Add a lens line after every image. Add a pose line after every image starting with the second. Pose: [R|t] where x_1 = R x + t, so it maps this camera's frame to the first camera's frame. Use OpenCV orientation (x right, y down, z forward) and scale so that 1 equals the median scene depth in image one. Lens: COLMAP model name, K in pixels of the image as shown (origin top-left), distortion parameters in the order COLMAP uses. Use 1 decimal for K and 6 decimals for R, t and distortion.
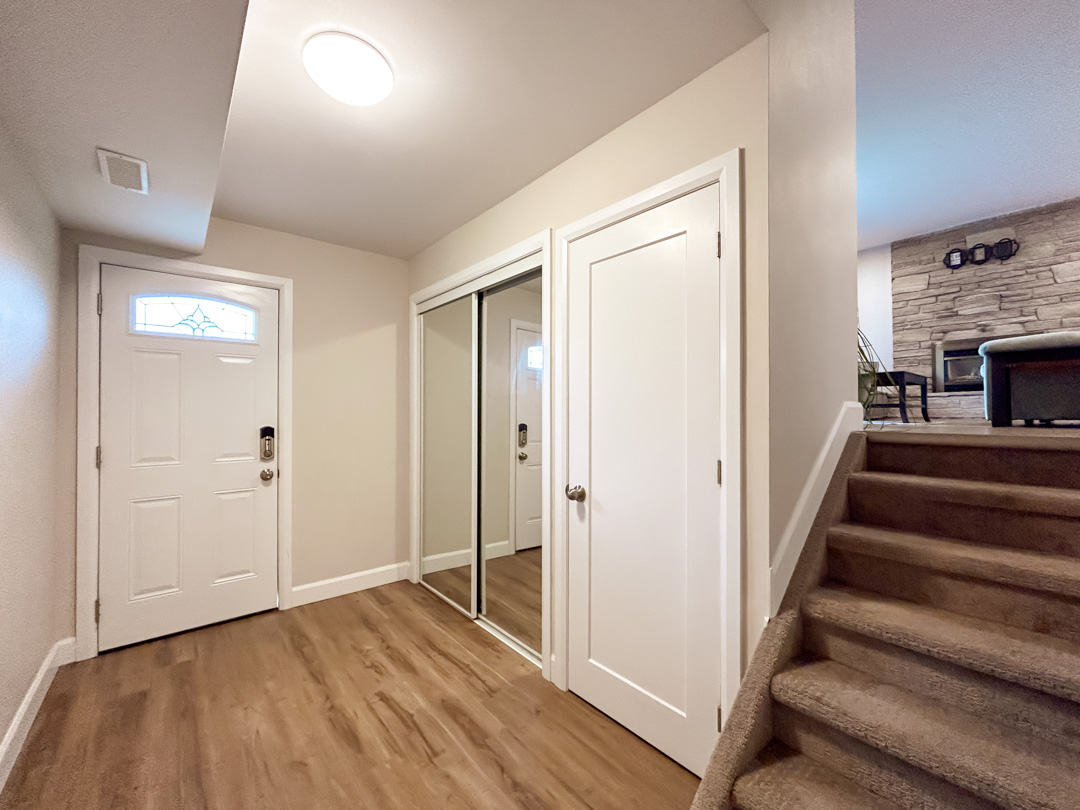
lens RADIAL K [[436.6, 0, 542.4], [0, 436.6, 406.9], [0, 0, 1]] dist [-0.000987, -0.000618]
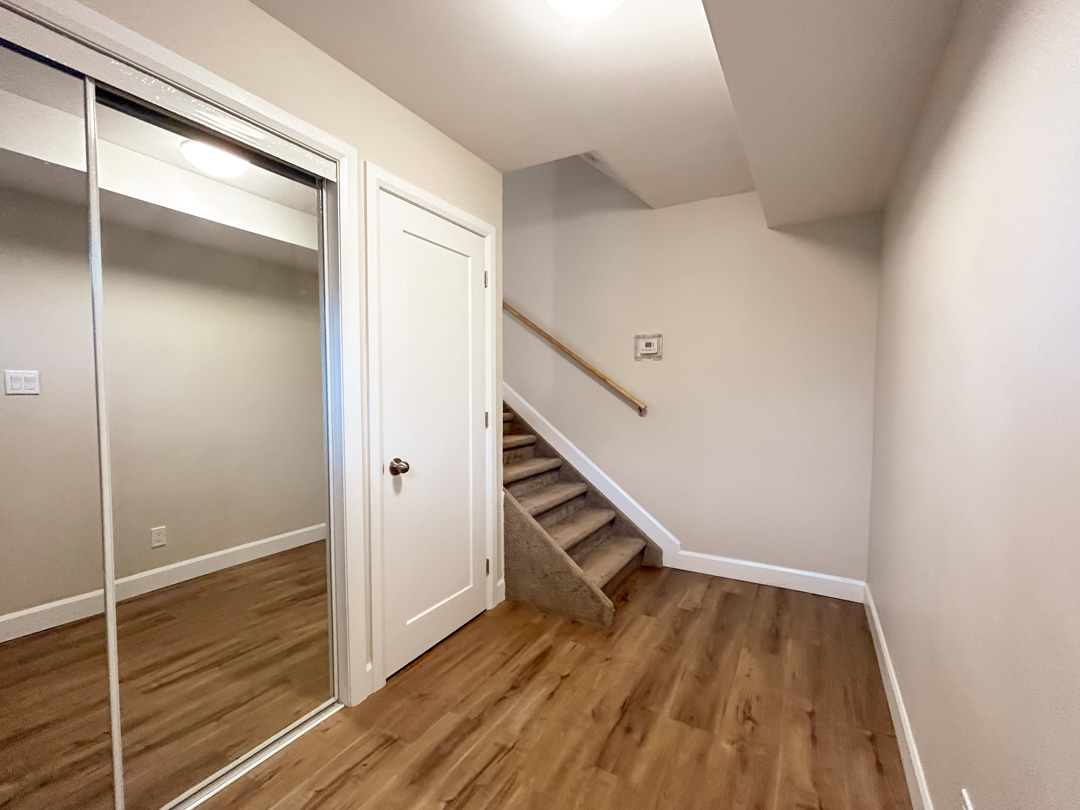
lens RADIAL K [[436.6, 0, 542.4], [0, 436.6, 406.9], [0, 0, 1]] dist [-0.000987, -0.000618]
pose [[-0.310681, -0.046713, 0.949366, -1.061518], [-0.017403, 0.998904, 0.043455, 0.021648], [-0.950355, -0.003021, -0.311153, 1.143993]]
